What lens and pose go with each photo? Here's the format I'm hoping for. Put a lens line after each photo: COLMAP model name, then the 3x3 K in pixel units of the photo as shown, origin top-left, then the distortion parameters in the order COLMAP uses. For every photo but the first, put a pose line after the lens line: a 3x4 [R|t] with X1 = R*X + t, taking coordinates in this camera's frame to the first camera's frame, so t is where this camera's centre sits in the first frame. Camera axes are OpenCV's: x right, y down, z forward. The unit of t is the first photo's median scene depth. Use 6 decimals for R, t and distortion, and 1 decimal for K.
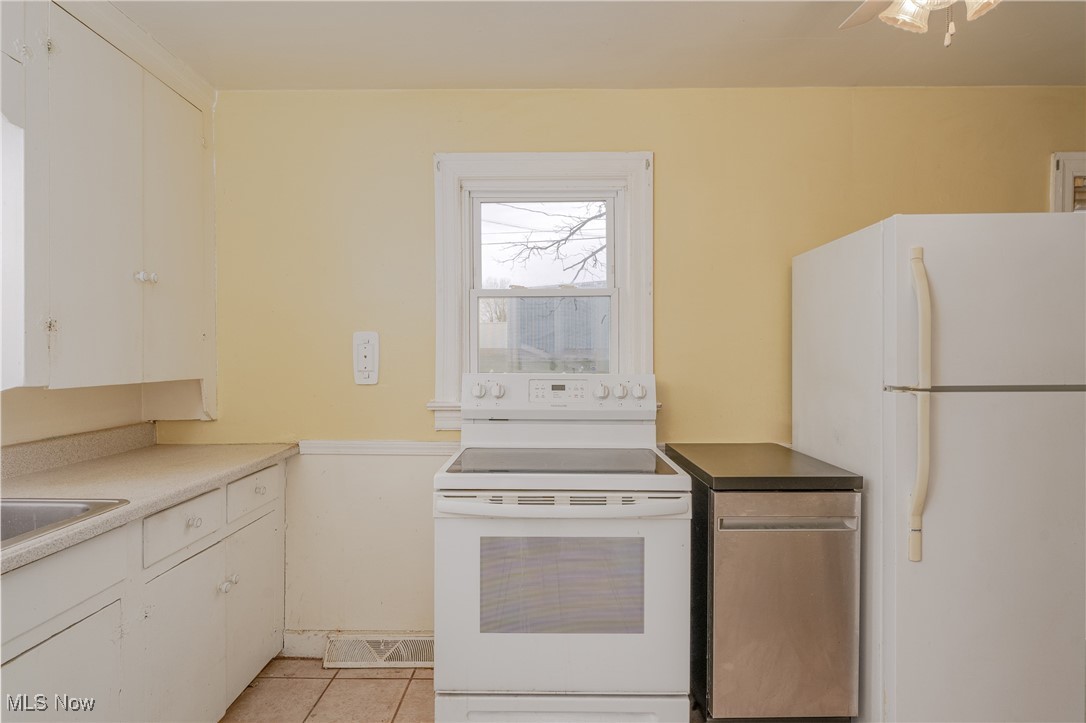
lens RADIAL K [[611.5, 0, 542.0], [0, 611.5, 357.4], [0, 0, 1]] dist [0.000763, -0.000305]
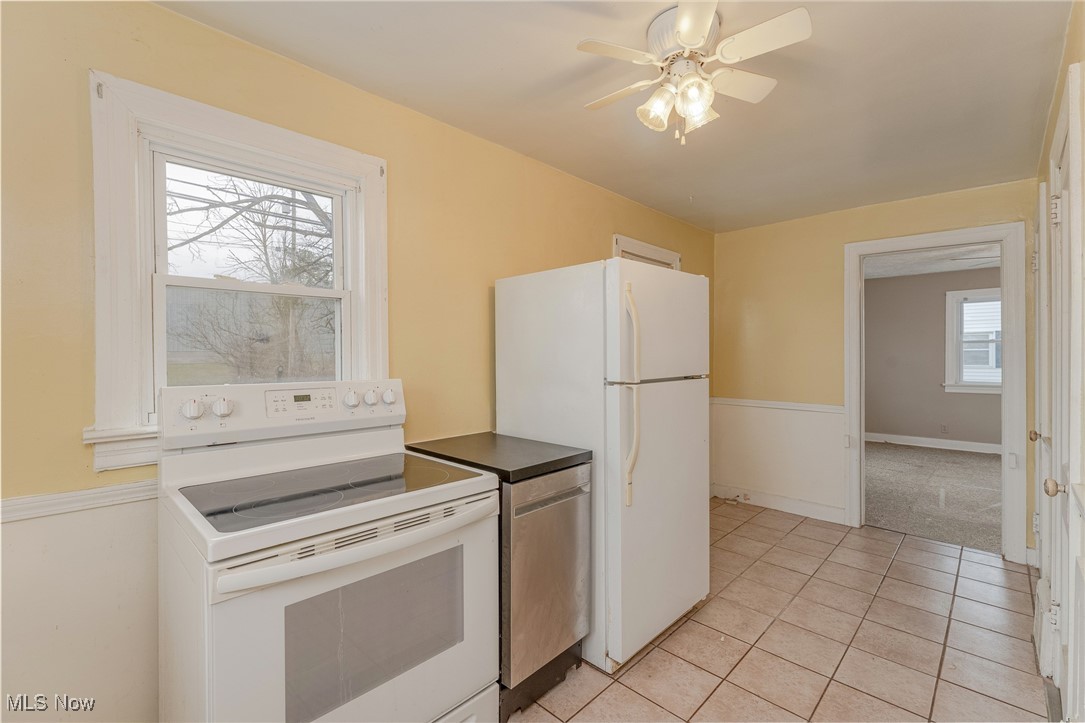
lens RADIAL K [[471.2, 0, 542.1], [0, 471.2, 361.8], [0, 0, 1]] dist [-0.003900, 0.000055]
pose [[0.693074, -0.011948, 0.720767, -0.221358], [0.007537, 0.999928, 0.009328, -0.006620], [-0.720827, -0.001033, 0.693115, 0.286701]]
